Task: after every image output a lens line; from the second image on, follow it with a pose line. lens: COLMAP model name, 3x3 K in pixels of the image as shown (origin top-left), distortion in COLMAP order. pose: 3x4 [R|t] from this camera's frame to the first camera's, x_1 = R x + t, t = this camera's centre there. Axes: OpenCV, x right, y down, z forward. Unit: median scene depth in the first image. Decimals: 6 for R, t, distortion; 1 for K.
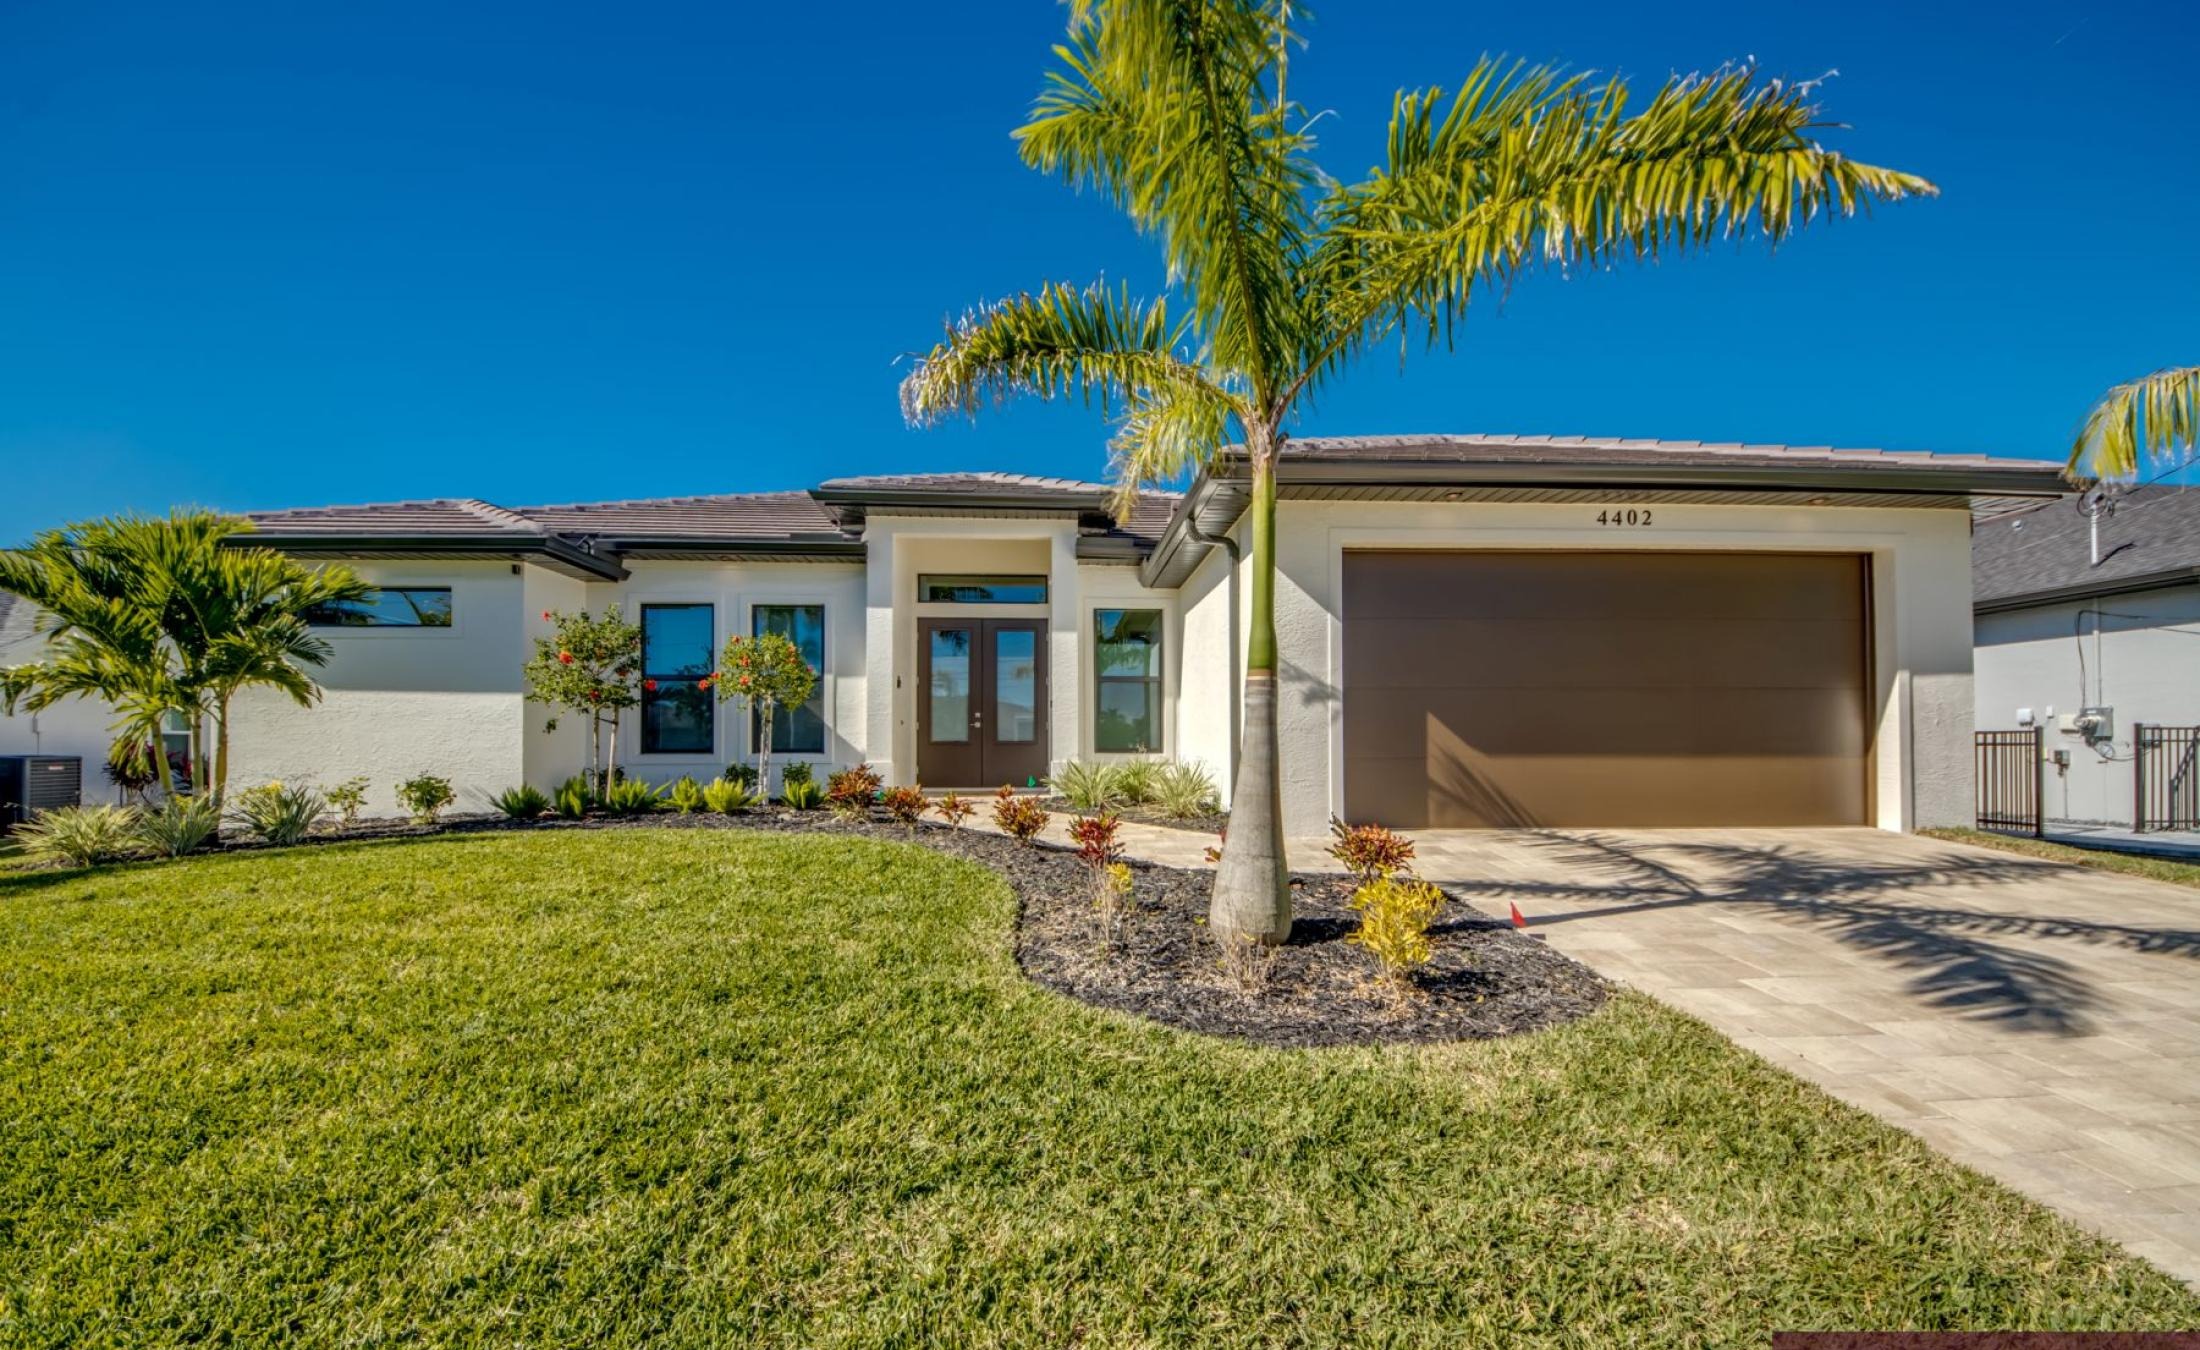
lens RADIAL K [[769.3, 0, 1068.6], [0, 769.3, 710.7], [0, 0, 1]] dist [-0.006272, -0.000036]
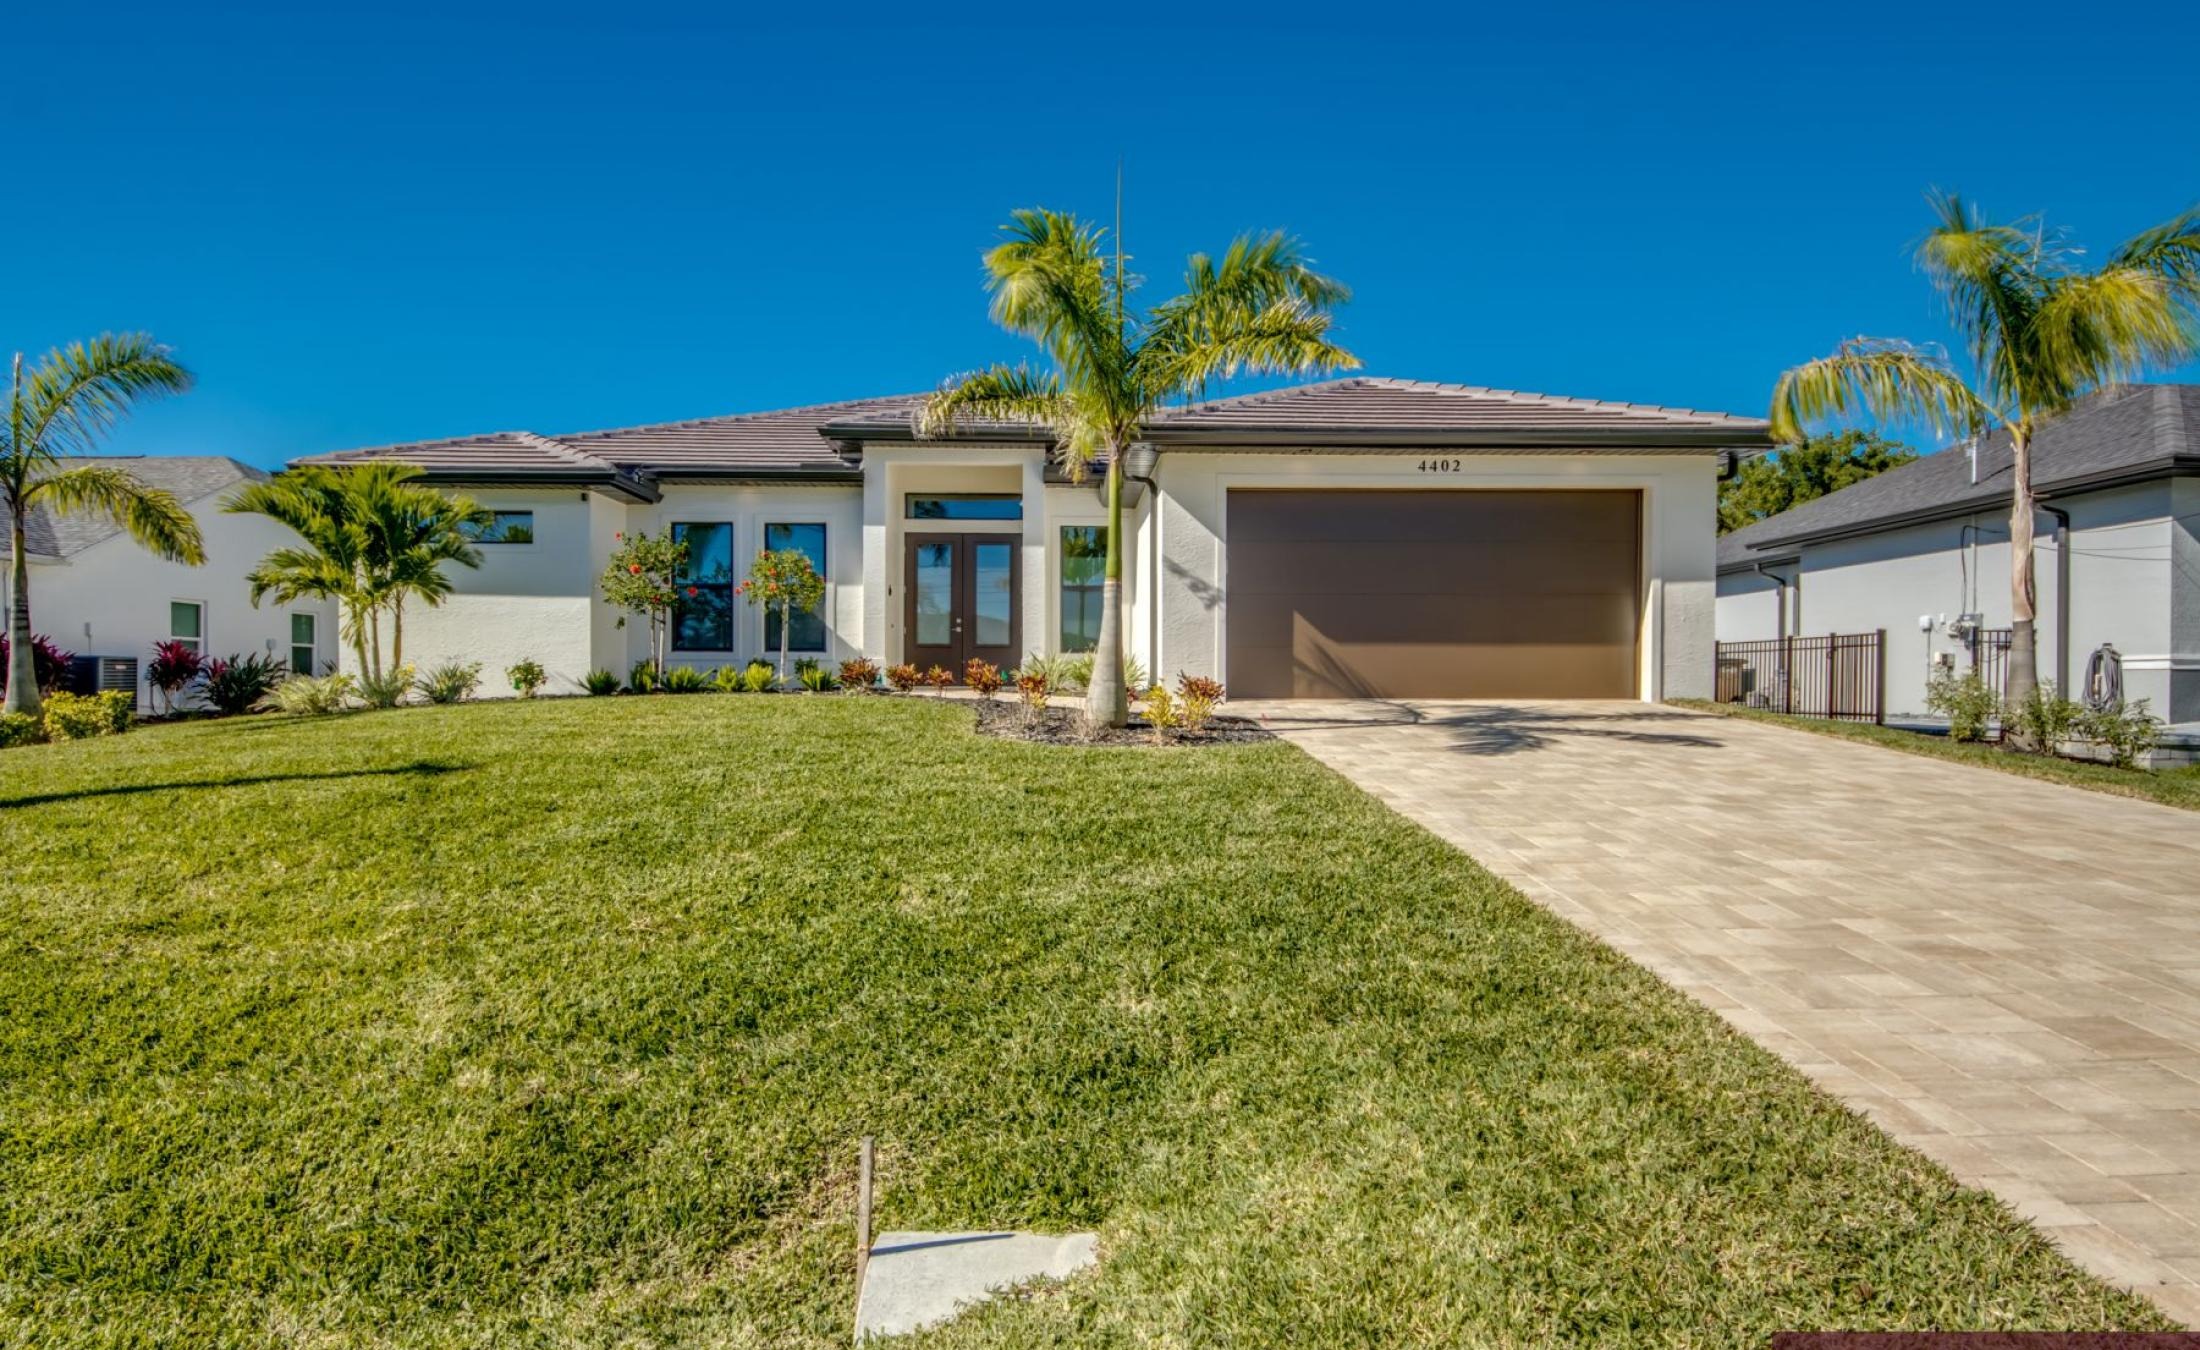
lens RADIAL K [[903.1, 0, 1029.9], [0, 903.1, 643.9], [0, 0, 1]] dist [0.009885, -0.000252]
pose [[0.999110, 0.004380, -0.041948, 0.048871], [-0.003719, 0.999868, 0.015822, 0.022845], [0.042012, -0.015652, 0.998995, -0.370753]]
